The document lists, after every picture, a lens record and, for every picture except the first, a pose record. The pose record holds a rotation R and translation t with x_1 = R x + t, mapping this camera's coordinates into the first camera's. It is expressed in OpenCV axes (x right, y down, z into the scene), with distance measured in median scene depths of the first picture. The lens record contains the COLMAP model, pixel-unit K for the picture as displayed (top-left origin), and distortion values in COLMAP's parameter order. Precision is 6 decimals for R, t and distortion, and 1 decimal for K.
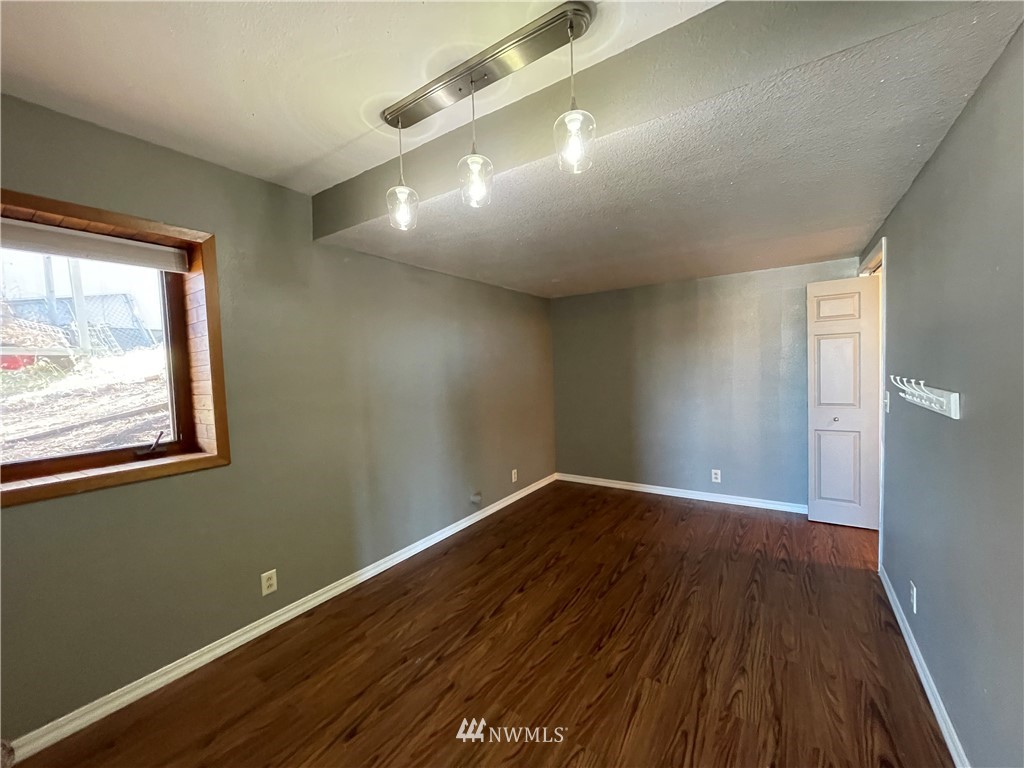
lens RADIAL K [[410.5, 0, 520.2], [0, 410.5, 383.9], [0, 0, 1]] dist [-0.002074, -0.000260]
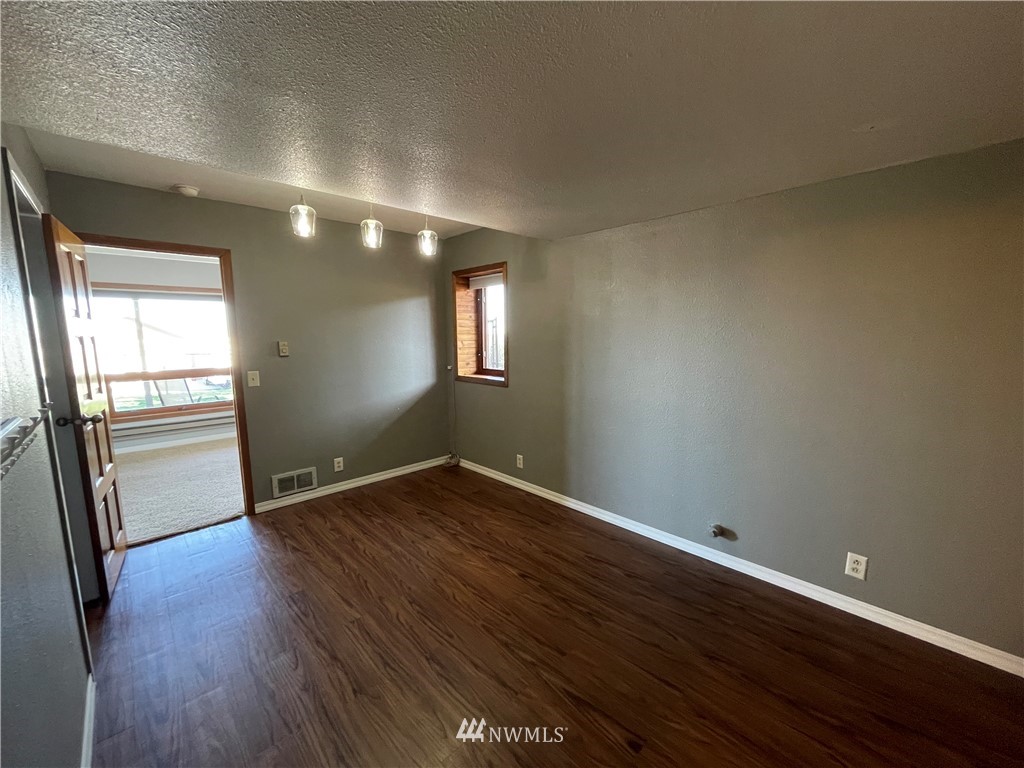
lens RADIAL K [[410.5, 0, 520.3], [0, 410.5, 386.0], [0, 0, 1]] dist [-0.002074, -0.000260]
pose [[-0.208708, 0.167082, -0.963600, 1.009156], [-0.026163, 0.983992, 0.176284, -0.139274], [0.977628, 0.062003, -0.200995, 1.331426]]
